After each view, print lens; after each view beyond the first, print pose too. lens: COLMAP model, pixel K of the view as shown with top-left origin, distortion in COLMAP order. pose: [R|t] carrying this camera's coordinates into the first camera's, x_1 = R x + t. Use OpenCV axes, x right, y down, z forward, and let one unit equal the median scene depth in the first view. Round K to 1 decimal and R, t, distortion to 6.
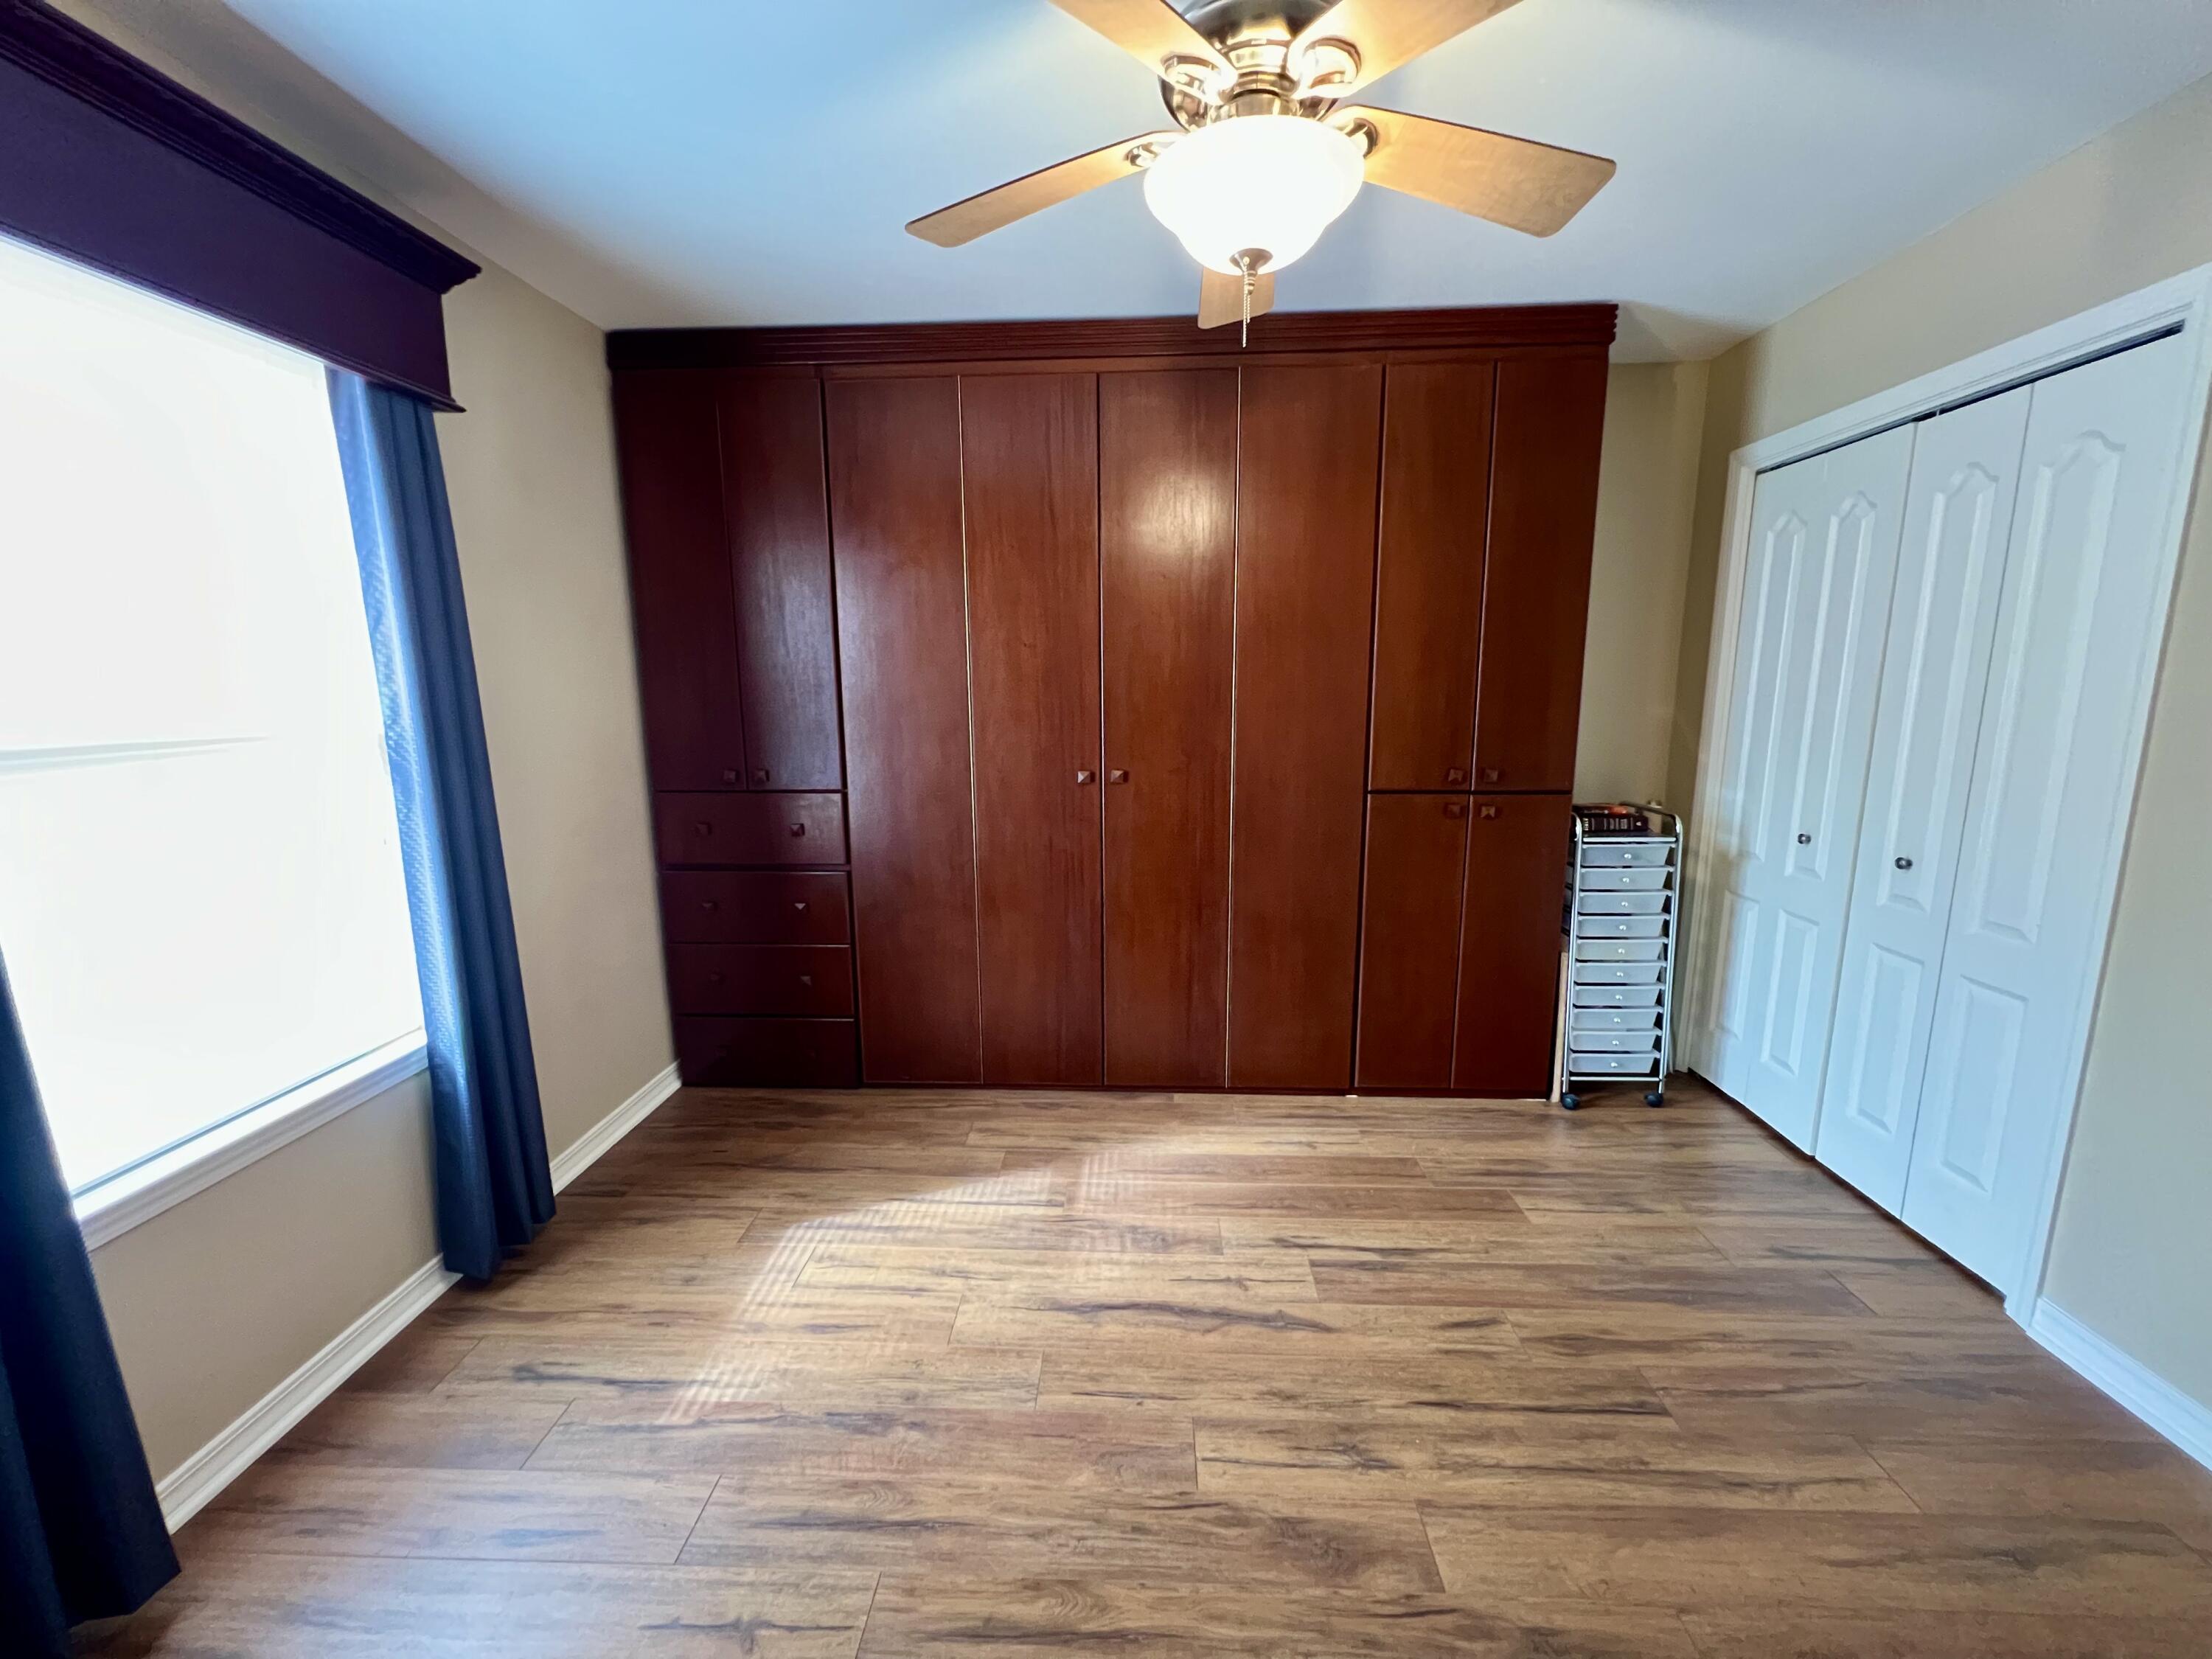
lens RADIAL K [[892.7, 0, 1107.6], [0, 892.7, 827.9], [0, 0, 1]] dist [-0.002450, 0.001380]
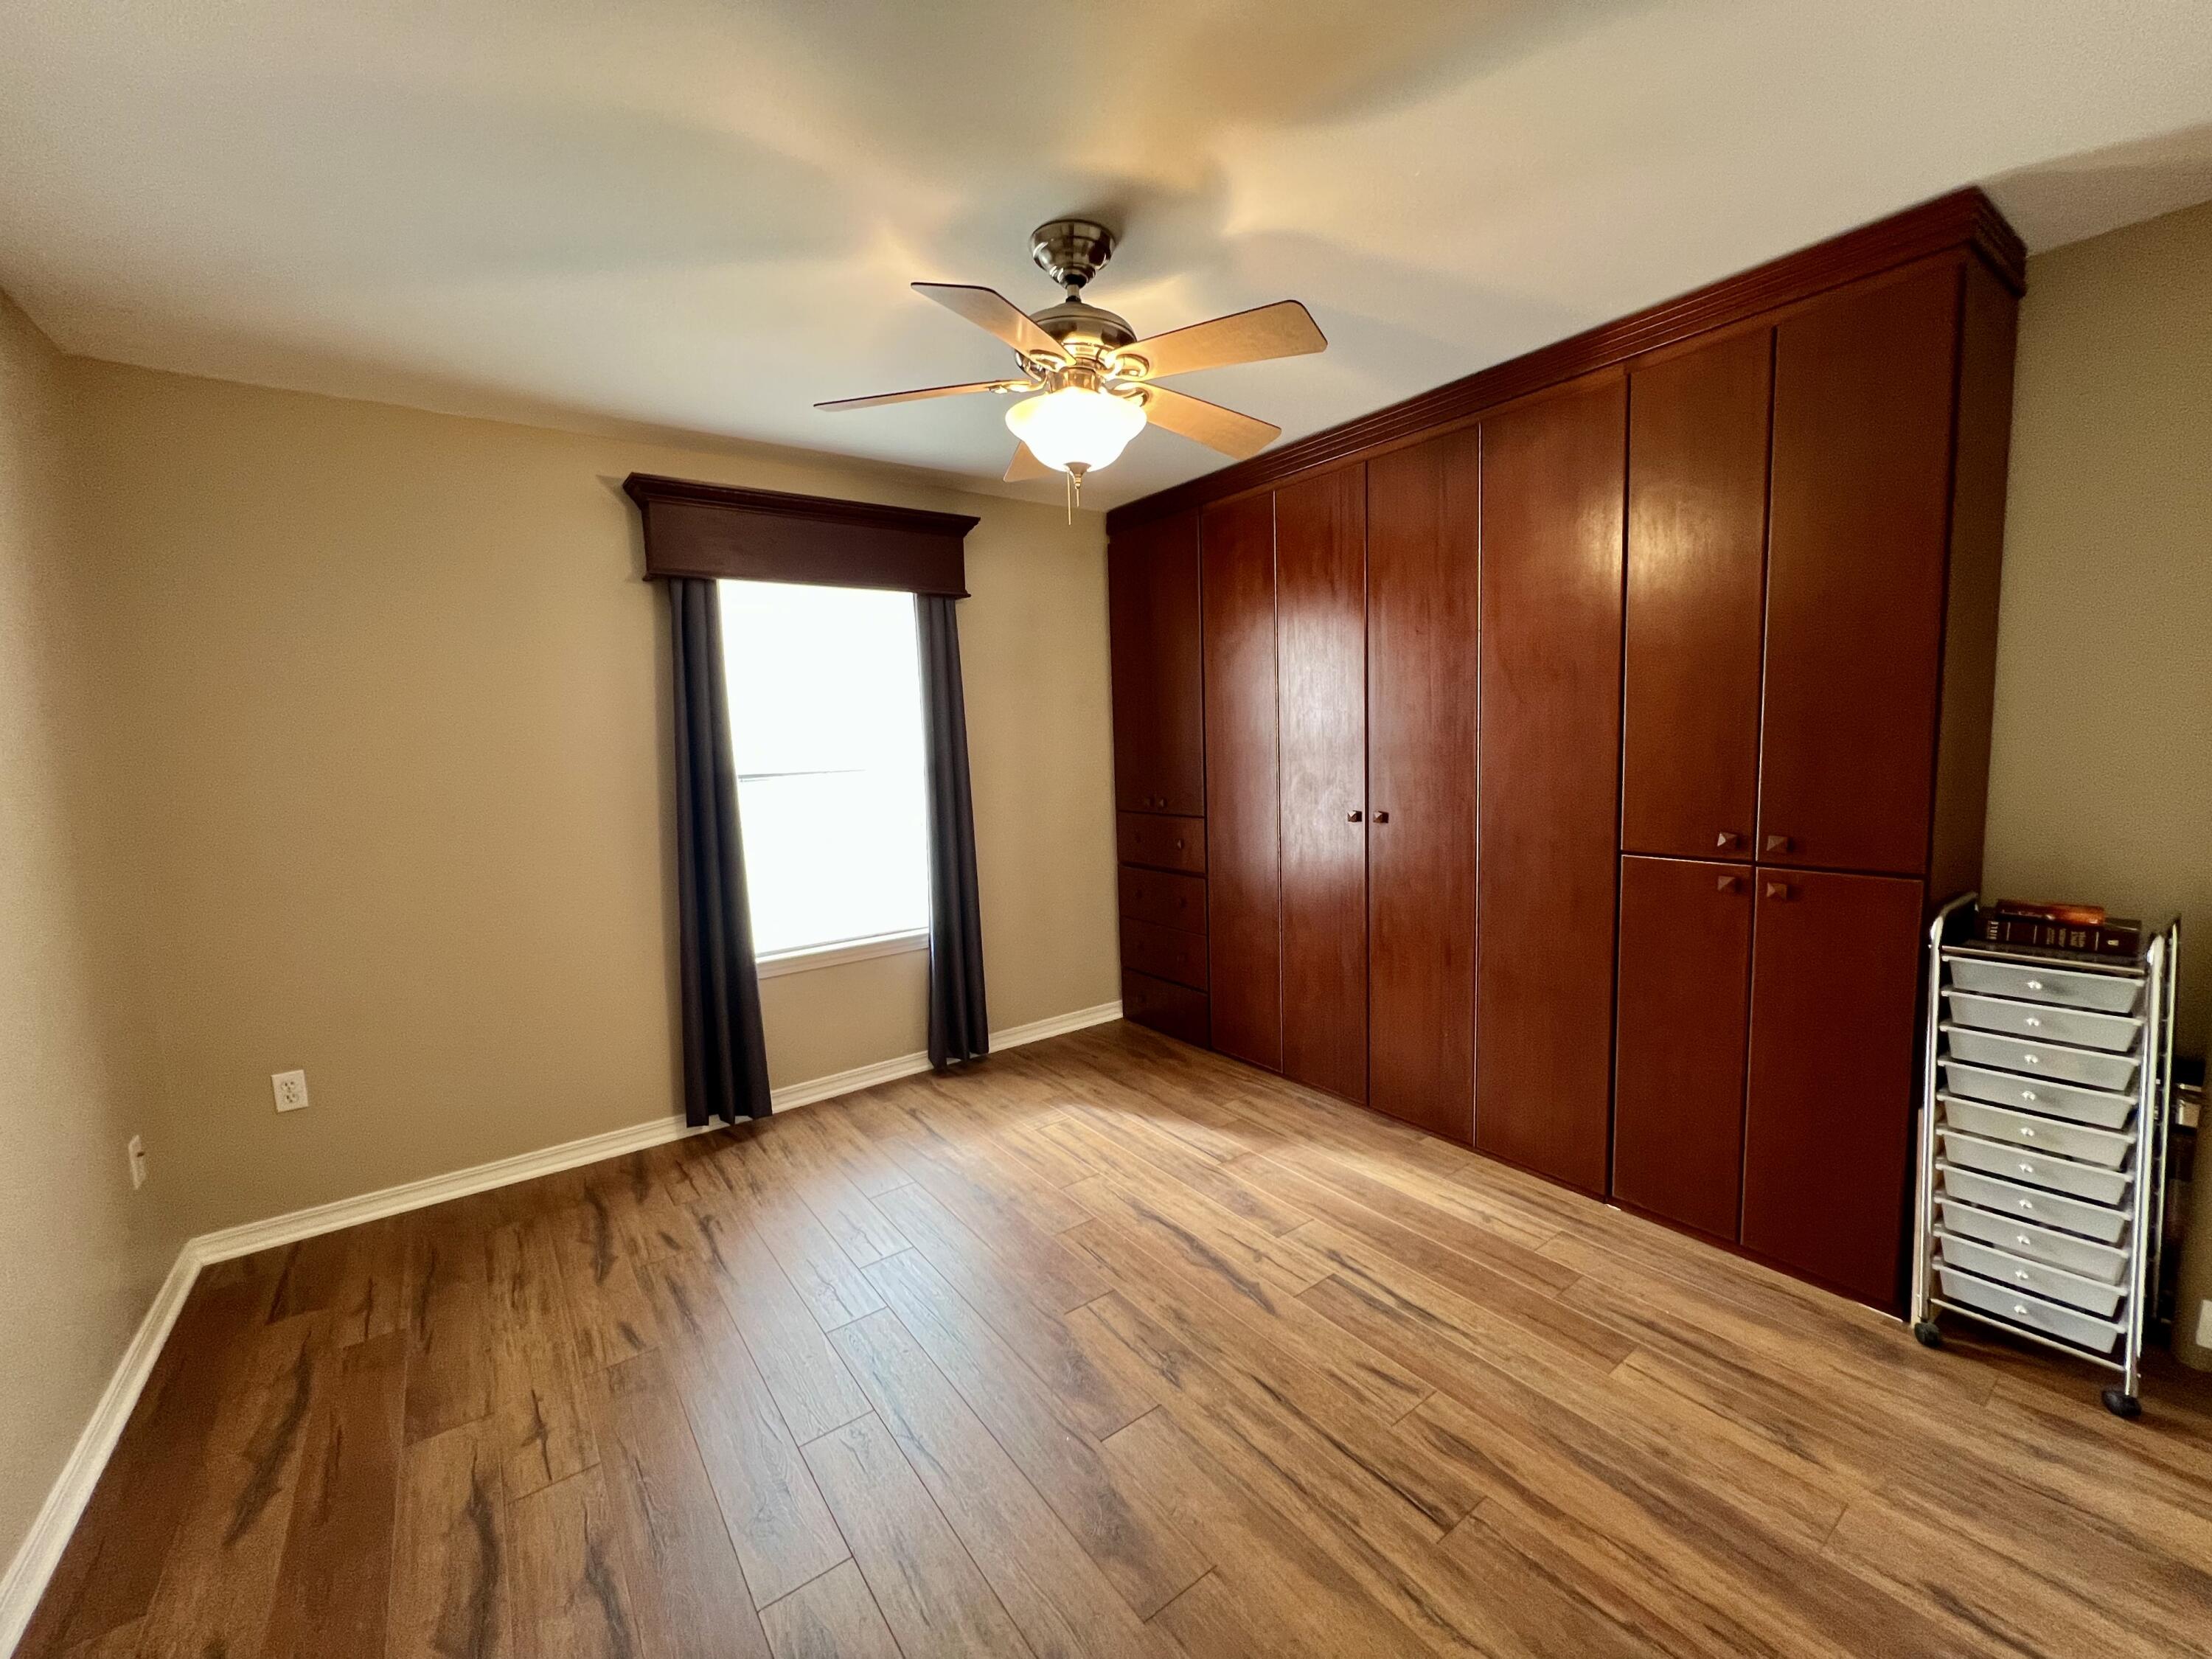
lens RADIAL K [[892.7, 0, 1099.2], [0, 892.7, 822.3], [0, 0, 1]] dist [-0.002450, 0.001380]
pose [[0.624230, 0.061946, -0.778781, 0.794191], [-0.100535, 0.994932, -0.001445, -0.020256], [0.774745, 0.079197, 0.627295, 0.069406]]
